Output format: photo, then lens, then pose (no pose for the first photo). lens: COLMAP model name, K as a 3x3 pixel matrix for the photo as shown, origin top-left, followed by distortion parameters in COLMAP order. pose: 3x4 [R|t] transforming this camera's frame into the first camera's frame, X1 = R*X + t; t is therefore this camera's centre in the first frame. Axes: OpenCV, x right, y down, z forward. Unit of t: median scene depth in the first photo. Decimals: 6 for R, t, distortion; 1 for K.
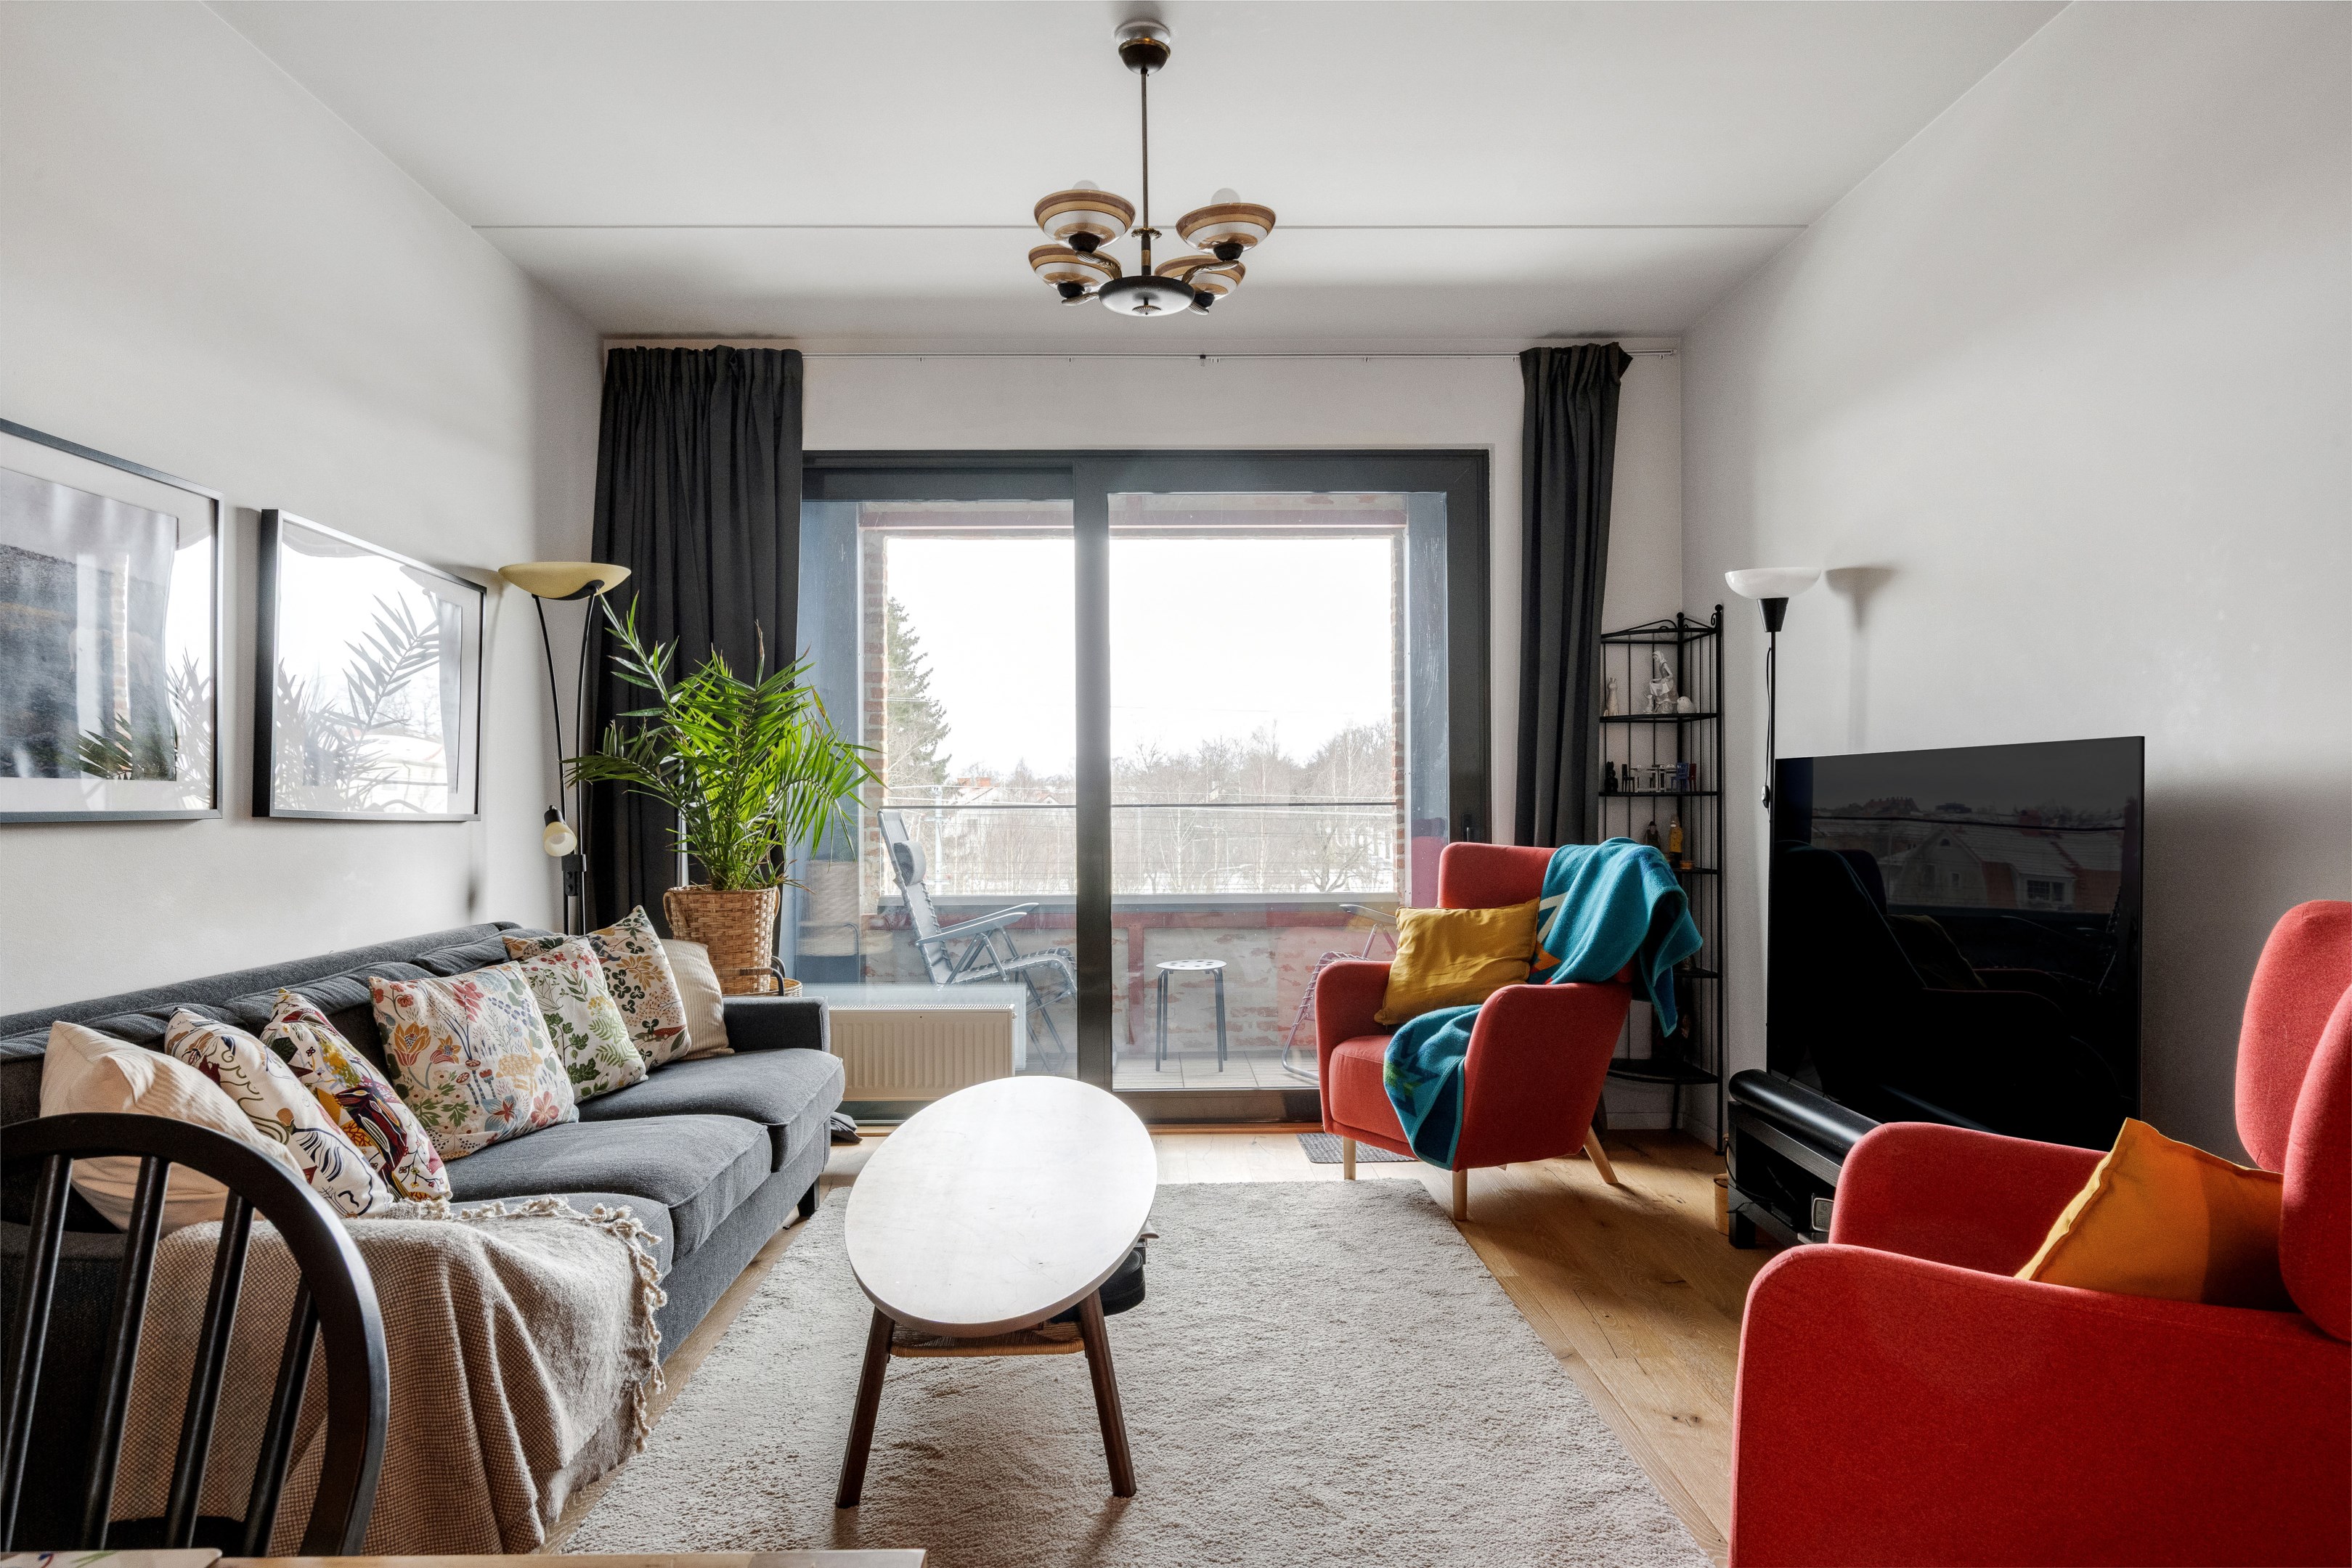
lens RADIAL K [[1431.5, 0, 1176.0], [0, 1431.5, 784.0], [0, 0, 1]] dist [-0.001452, -0.000106]
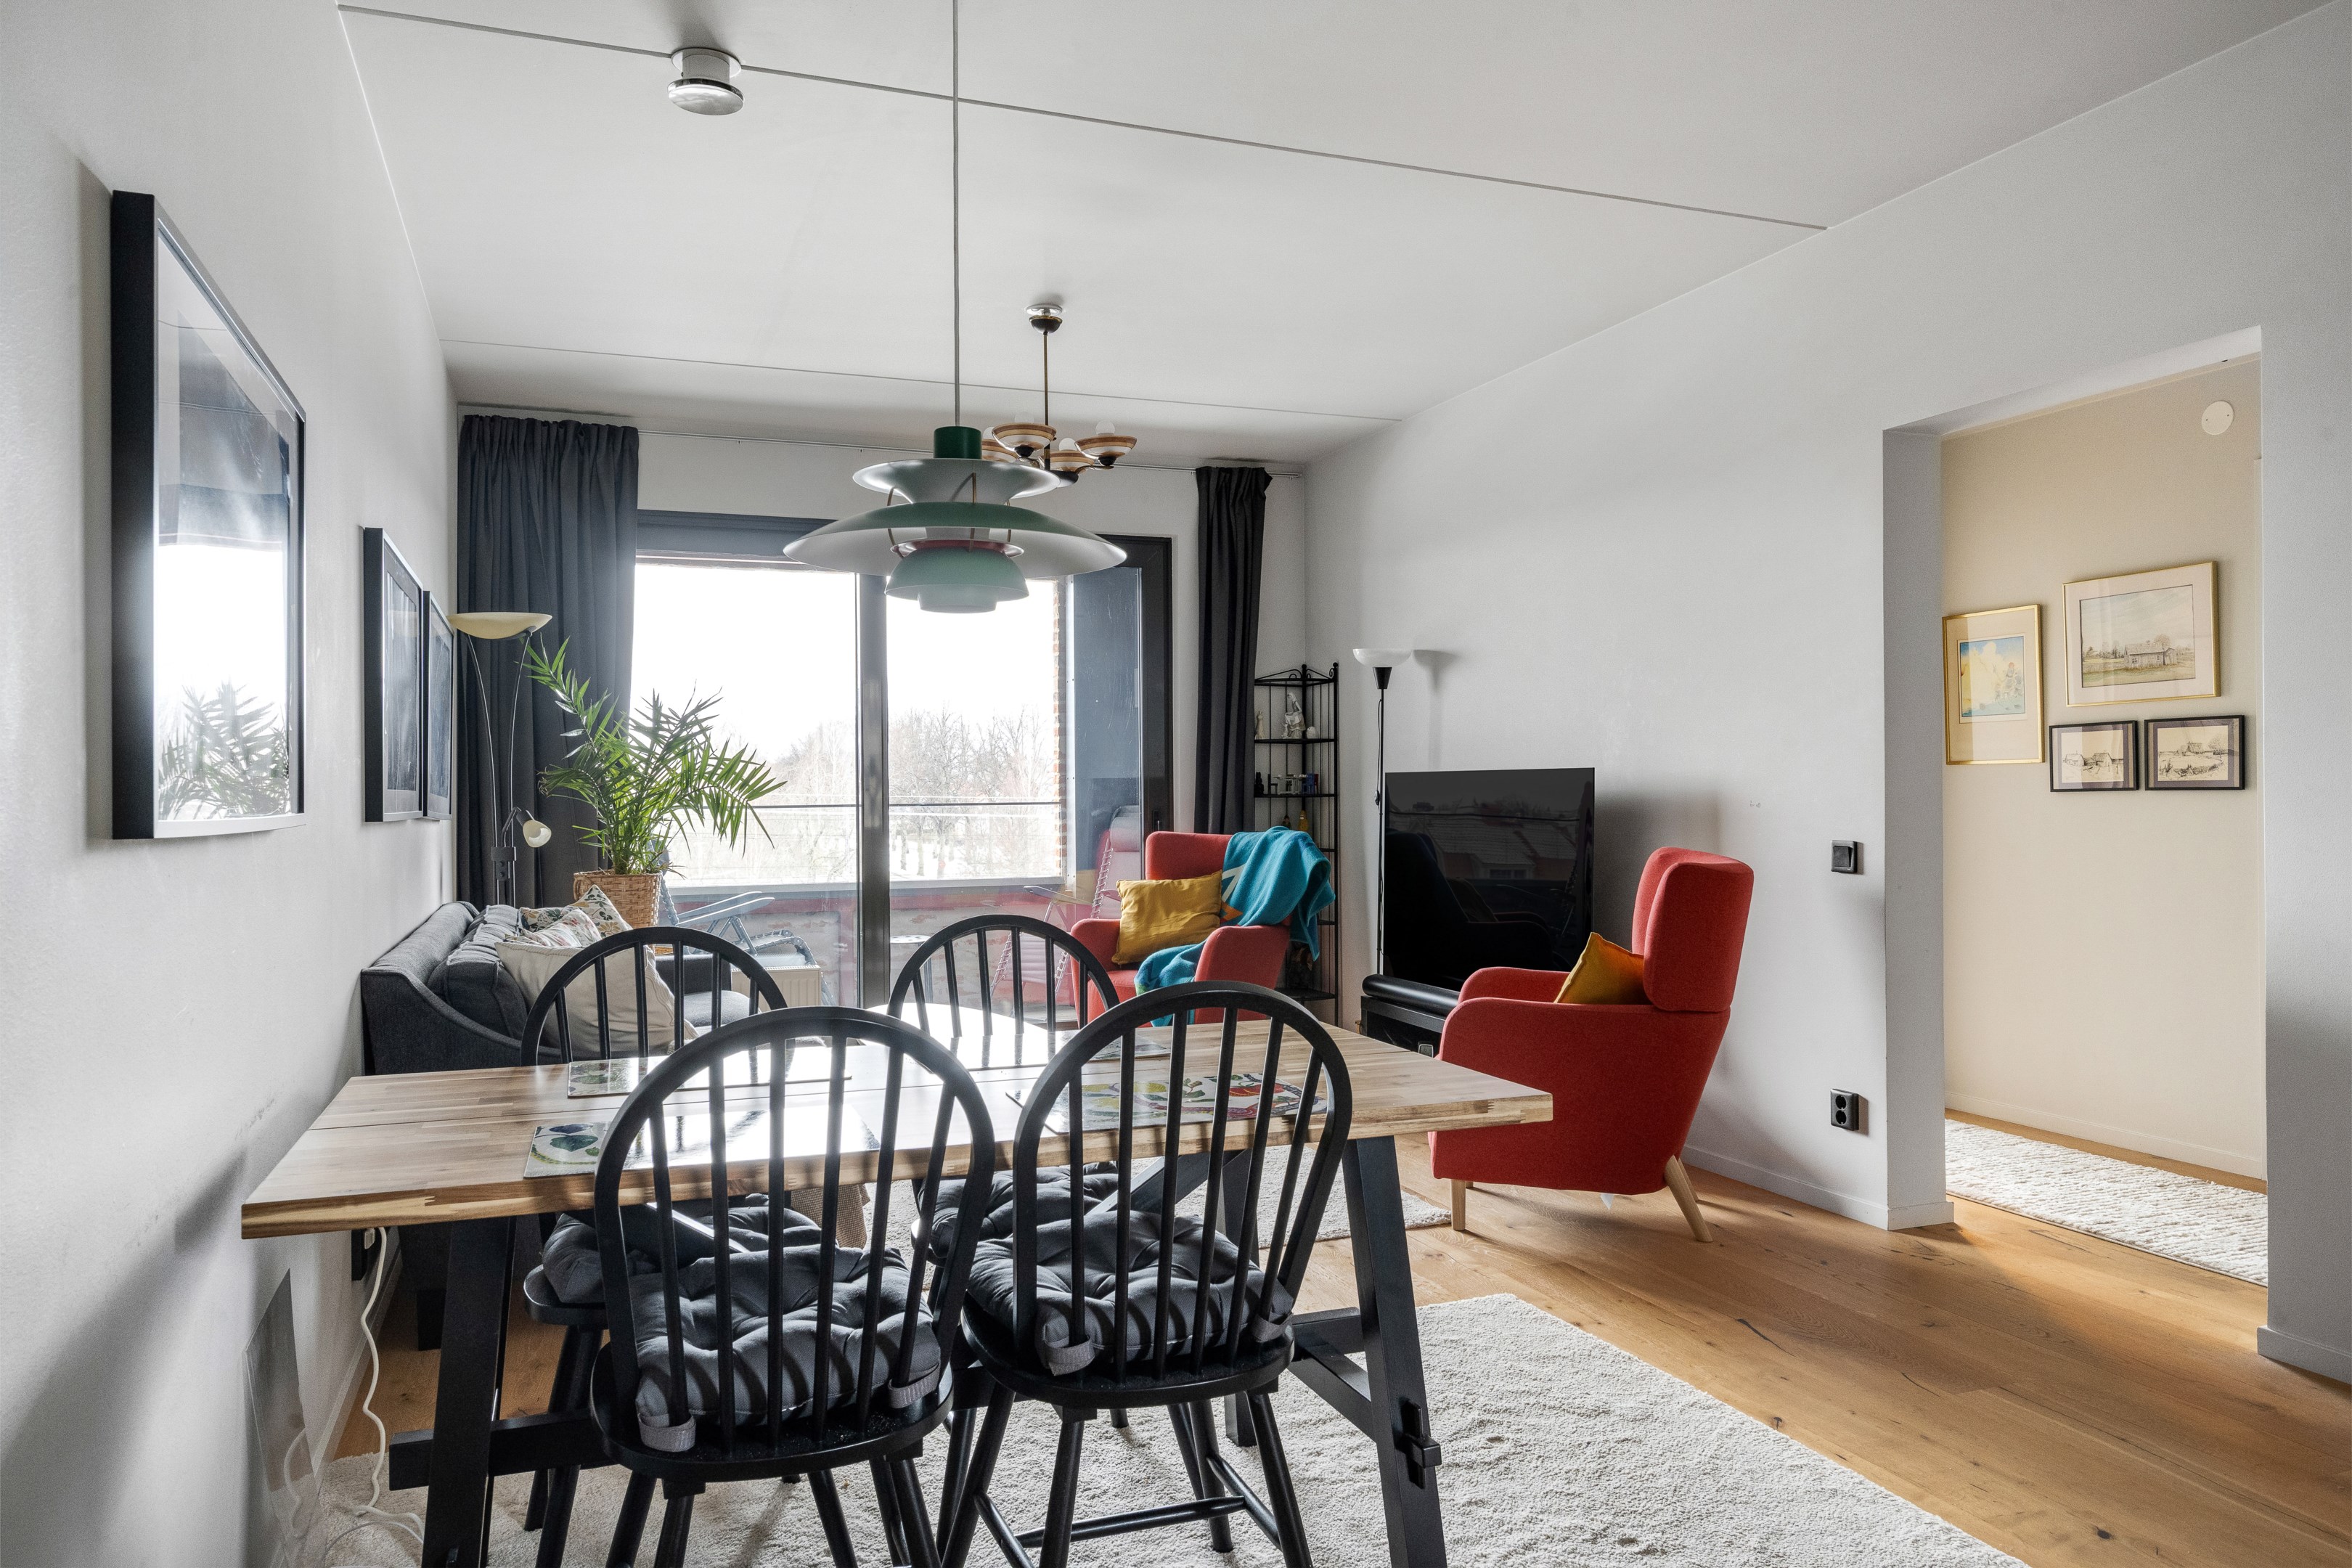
lens RADIAL K [[1590.3, 0, 1177.9], [0, 1590.3, 768.7], [0, 0, 1]] dist [0.002901, 0.000511]
pose [[0.940406, 0.003872, 0.340031, -0.302183], [-0.002400, 0.999986, -0.004747, -0.011653], [-0.340045, 0.003648, 0.940402, -0.429350]]
